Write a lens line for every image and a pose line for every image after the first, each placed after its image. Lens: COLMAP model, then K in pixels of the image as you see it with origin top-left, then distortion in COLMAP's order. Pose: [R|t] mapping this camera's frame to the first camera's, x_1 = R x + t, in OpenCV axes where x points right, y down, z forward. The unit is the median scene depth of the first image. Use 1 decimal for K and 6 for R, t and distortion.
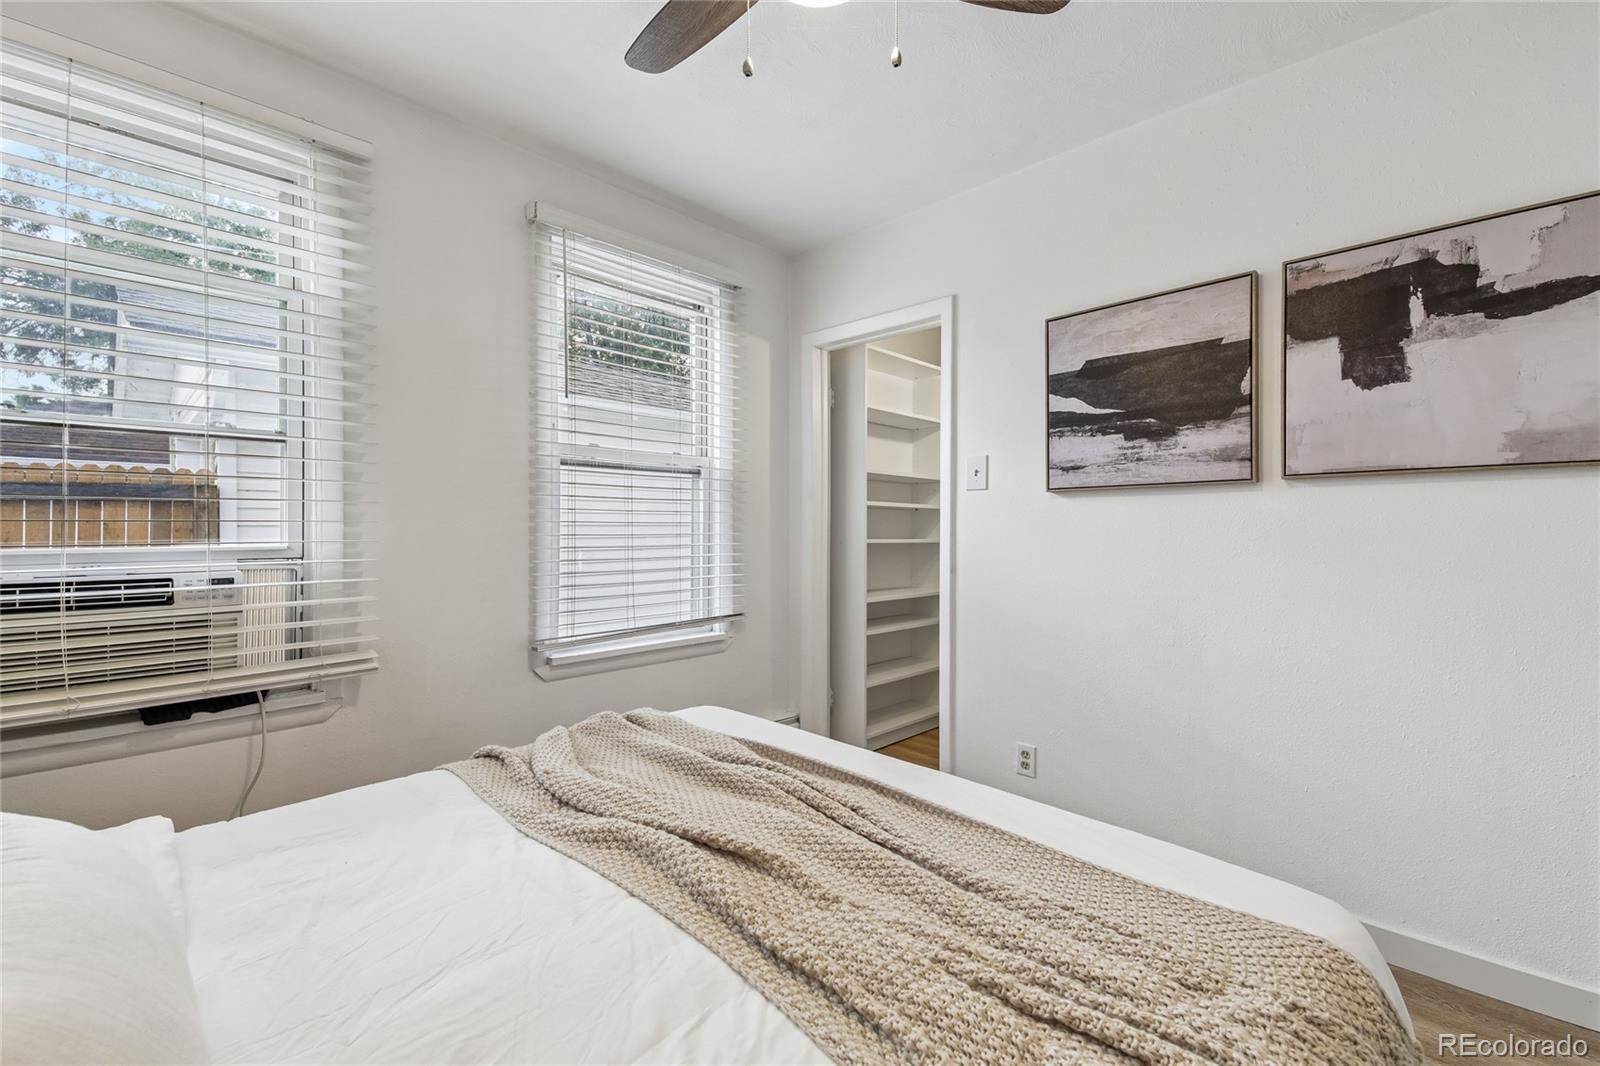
lens RADIAL K [[674.4, 0, 791.0], [0, 674.4, 530.3], [0, 0, 1]] dist [0.051739, -0.022818]
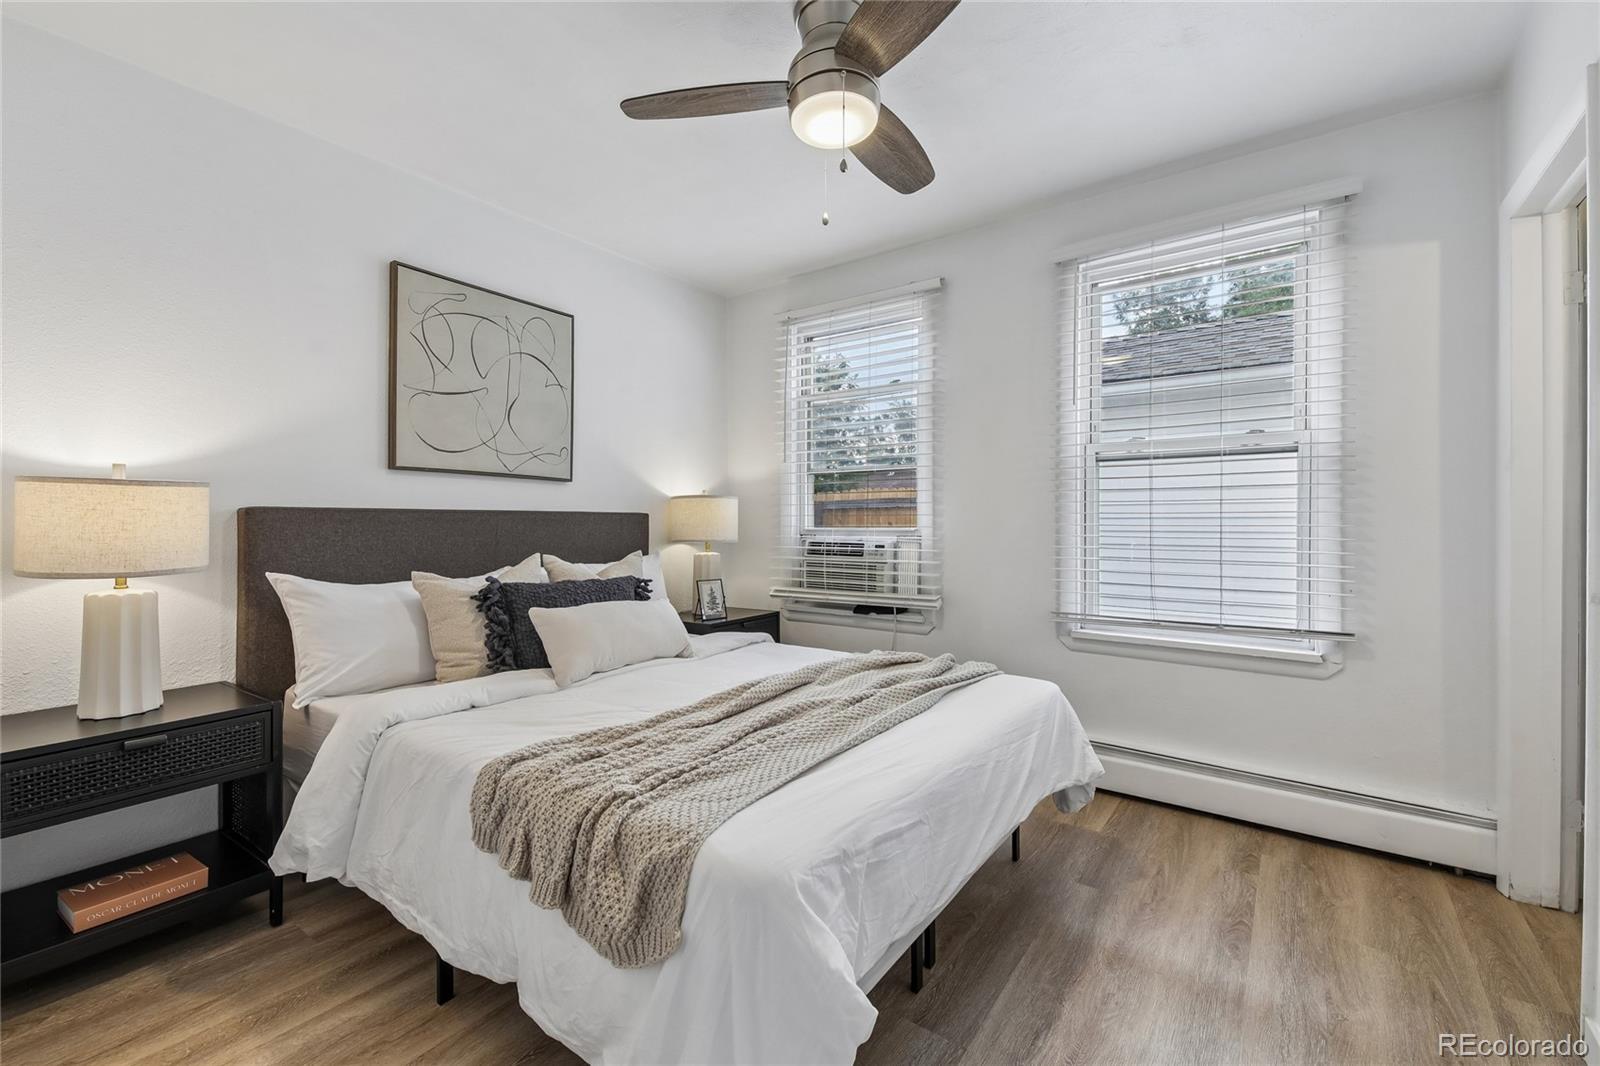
lens RADIAL K [[674.4, 0, 791.0], [0, 674.4, 530.3], [0, 0, 1]] dist [0.051739, -0.022818]
pose [[0.150748, 0.011538, -0.988505, 0.920225], [-0.006544, 0.999922, 0.010674, 0.009055], [0.988551, 0.004860, 0.150812, 0.435115]]
